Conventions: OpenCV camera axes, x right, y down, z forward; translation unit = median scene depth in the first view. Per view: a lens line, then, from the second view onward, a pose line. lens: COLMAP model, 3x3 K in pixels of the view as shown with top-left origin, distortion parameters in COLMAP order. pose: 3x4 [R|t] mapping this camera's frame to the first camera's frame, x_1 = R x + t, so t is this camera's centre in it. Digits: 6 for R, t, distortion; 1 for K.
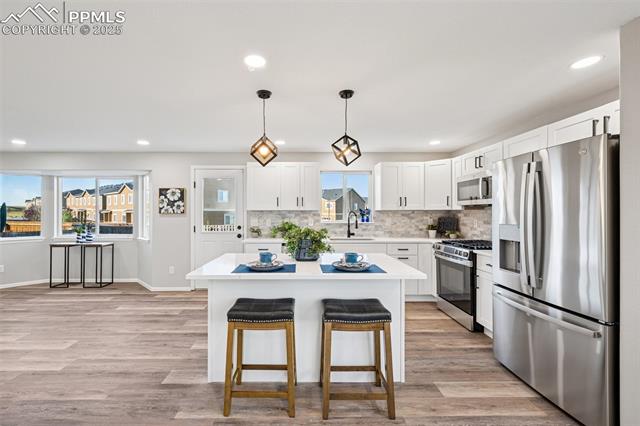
lens RADIAL K [[269.4, 0, 302.3], [0, 269.4, 212.1], [0, 0, 1]] dist [-0.000756, 0.000050]
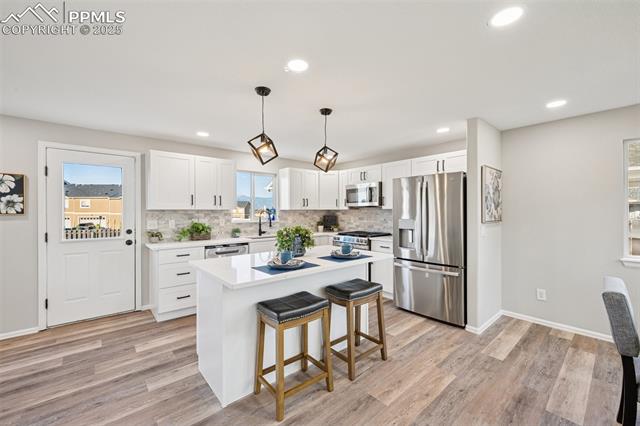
lens RADIAL K [[262.2, 0, 320.2], [0, 262.2, 211.8], [0, 0, 1]] dist [-0.000004, 0.000214]
pose [[0.762305, -0.002871, 0.647212, -0.306030], [0.001613, 0.999995, 0.002536, -0.000979], [-0.647216, -0.000890, 0.762306, 0.070563]]
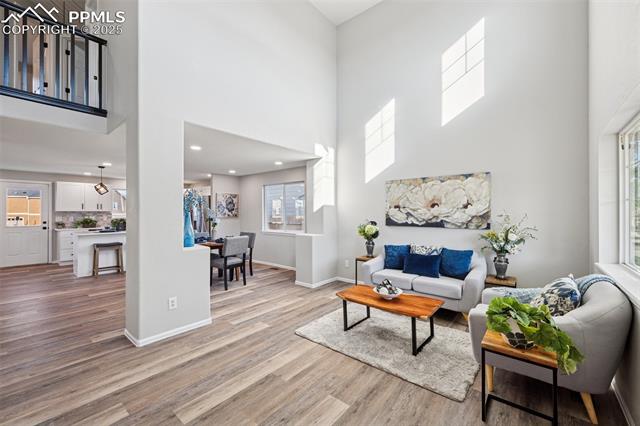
lens RADIAL K [[262.2, 0, 320.2], [0, 262.2, 211.8], [0, 0, 1]] dist [-0.000004, 0.000214]
pose [[0.647606, 0.001341, 0.761974, -0.357679], [-0.000963, 0.999999, -0.000941, -0.003368], [-0.761975, -0.000124, 0.647607, -1.143846]]
